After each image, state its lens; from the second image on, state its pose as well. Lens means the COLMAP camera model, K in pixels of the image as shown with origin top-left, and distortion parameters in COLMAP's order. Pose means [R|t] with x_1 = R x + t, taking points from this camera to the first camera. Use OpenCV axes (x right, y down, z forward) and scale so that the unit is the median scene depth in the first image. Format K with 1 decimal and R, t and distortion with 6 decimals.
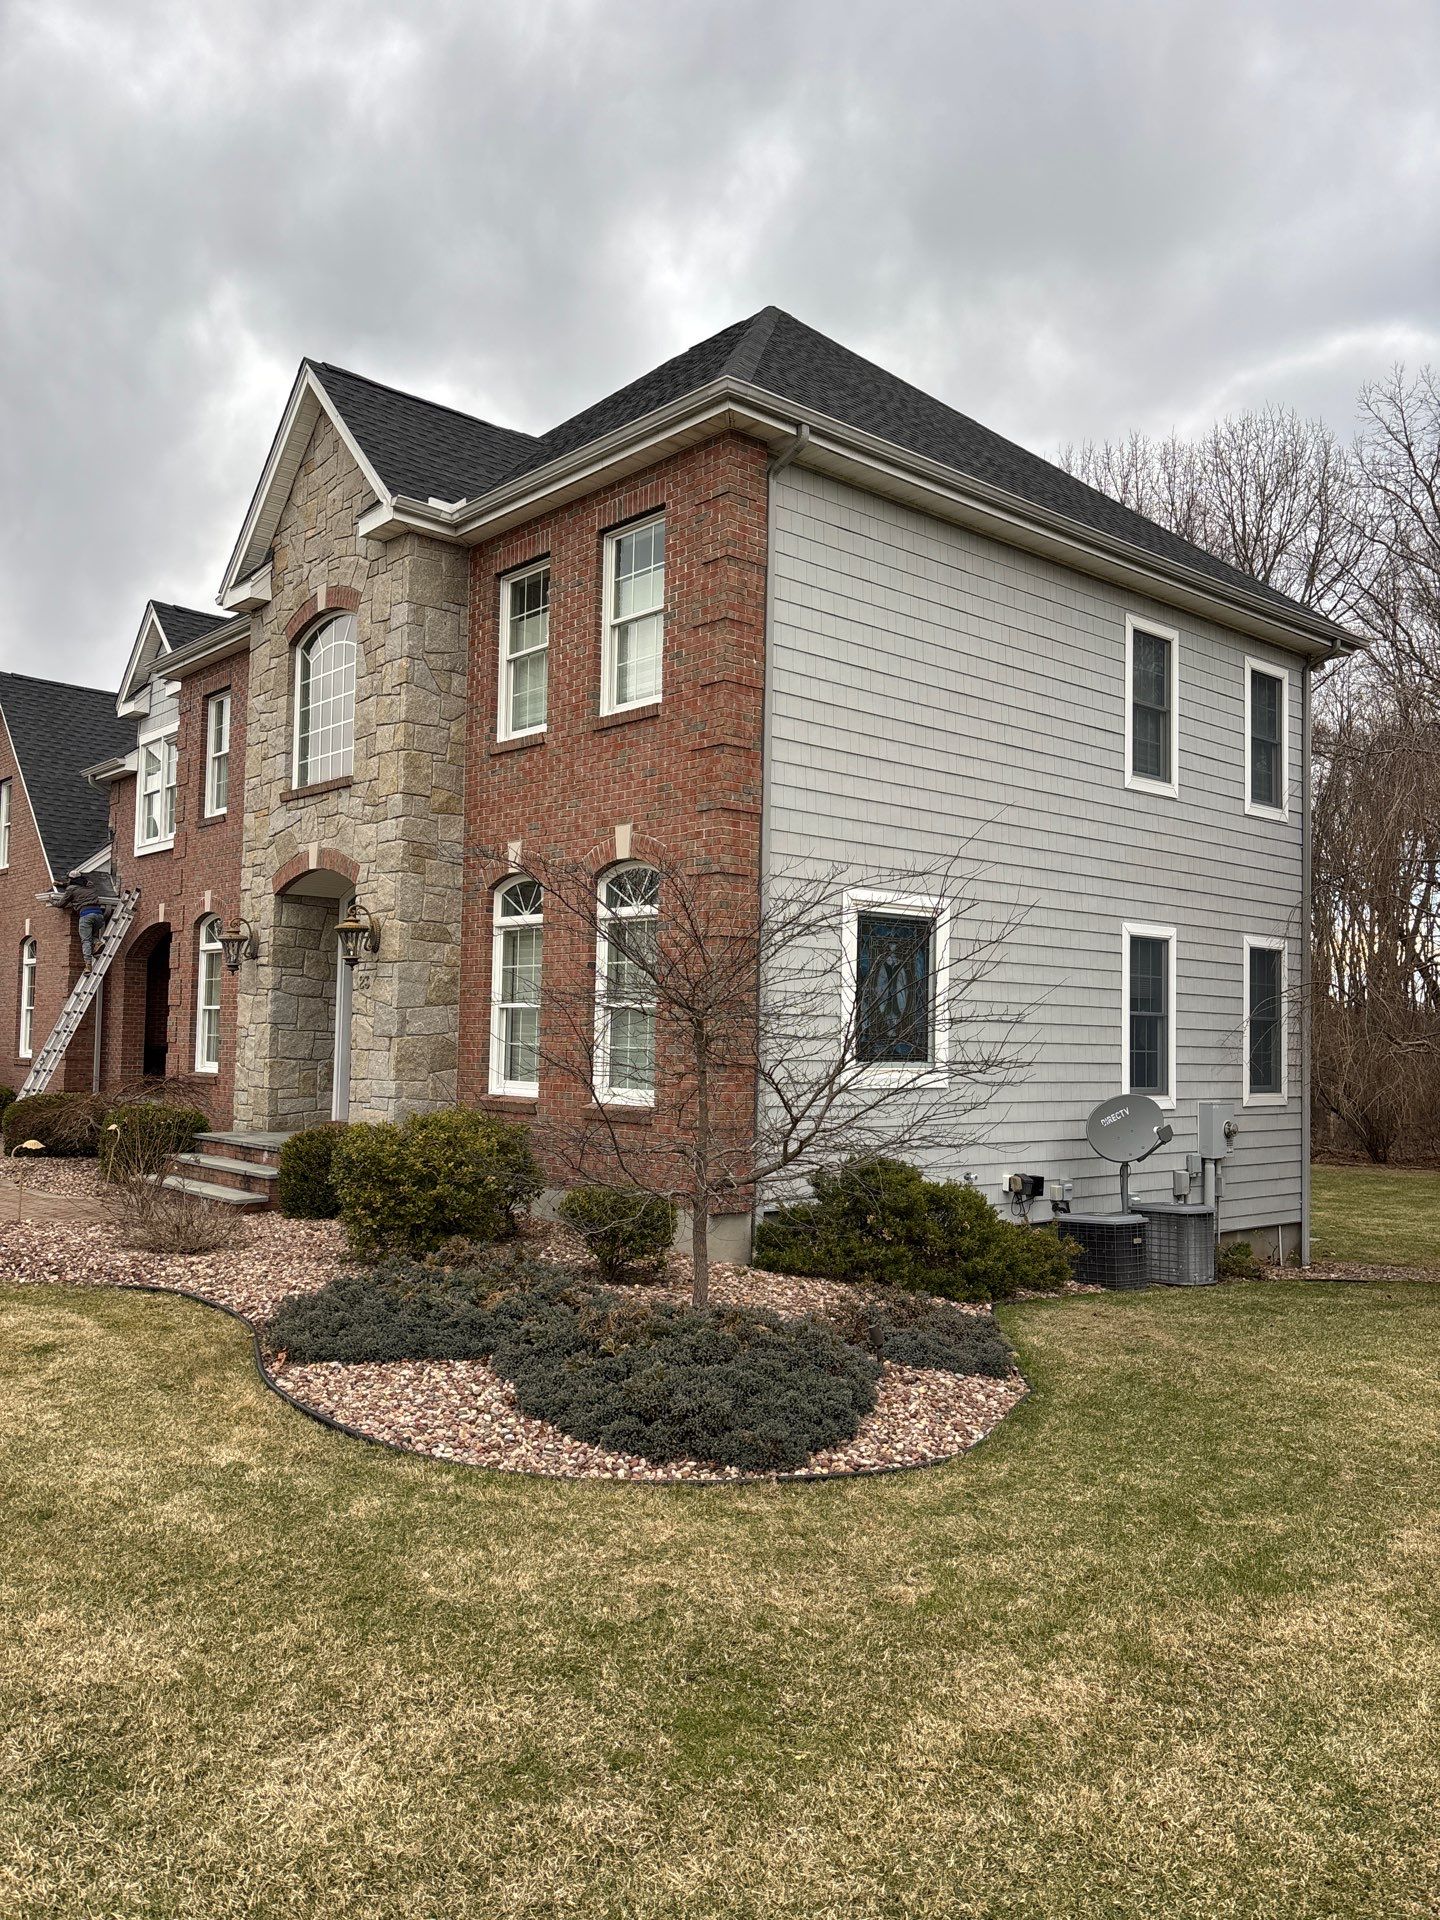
lens RADIAL K [[1443.4, 0, 706.9], [0, 1443.4, 968.3], [0, 0, 1]] dist [0.125526, -0.228034]
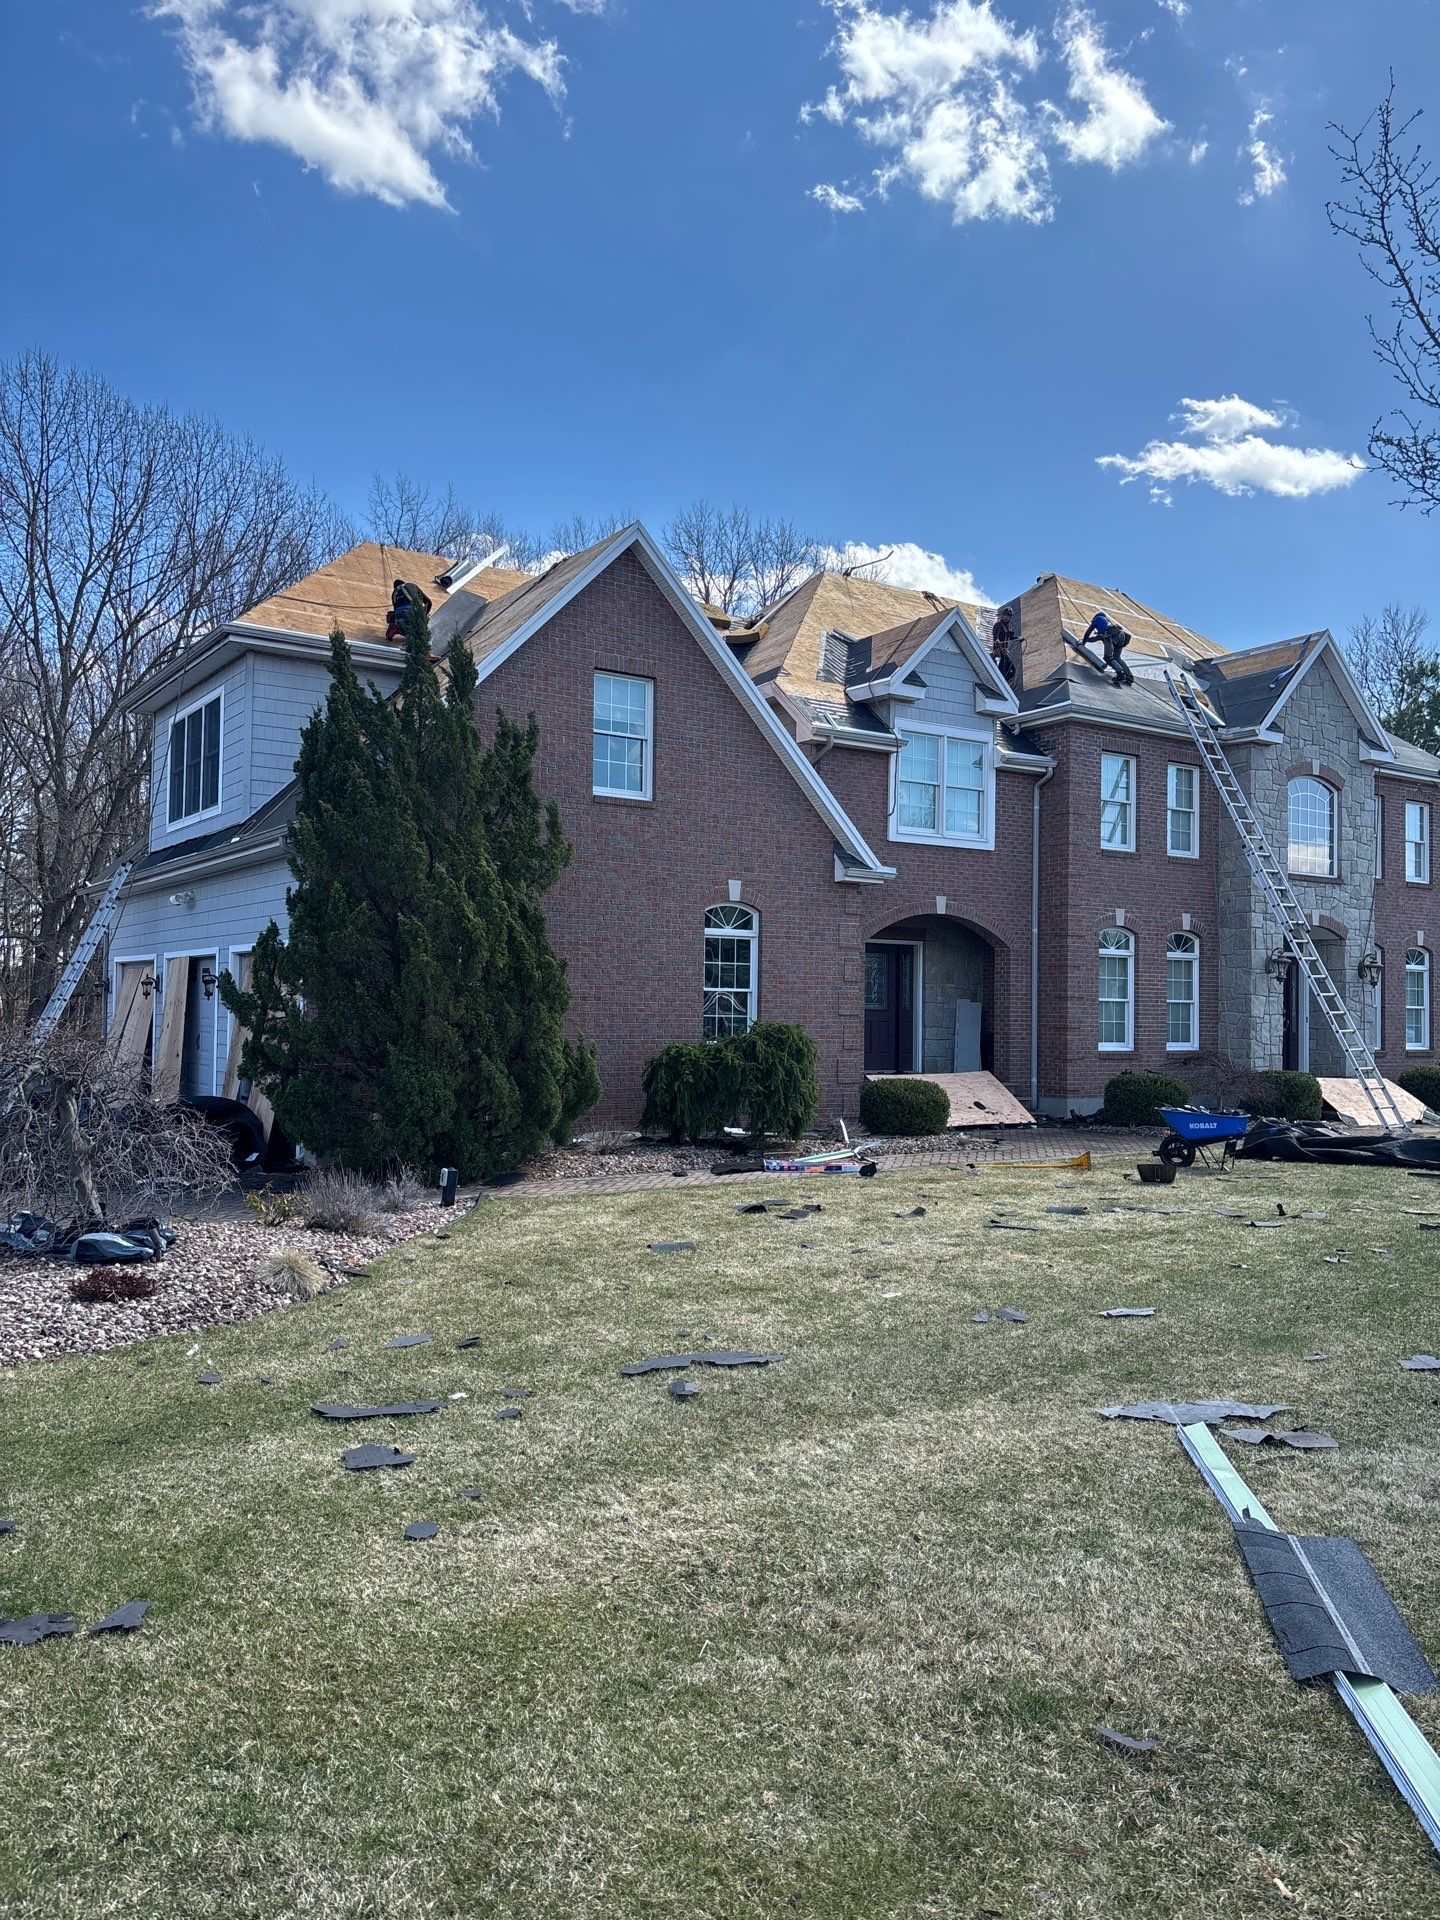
lens RADIAL K [[1443.4, 0, 706.9], [0, 1443.4, 968.3], [0, 0, 1]] dist [0.125526, -0.228034]
pose [[0.110635, 0.007265, 0.993835, -2.250265], [-0.060017, 0.998197, -0.000616, 0.028914], [-0.992047, -0.059579, 0.110871, 1.652281]]
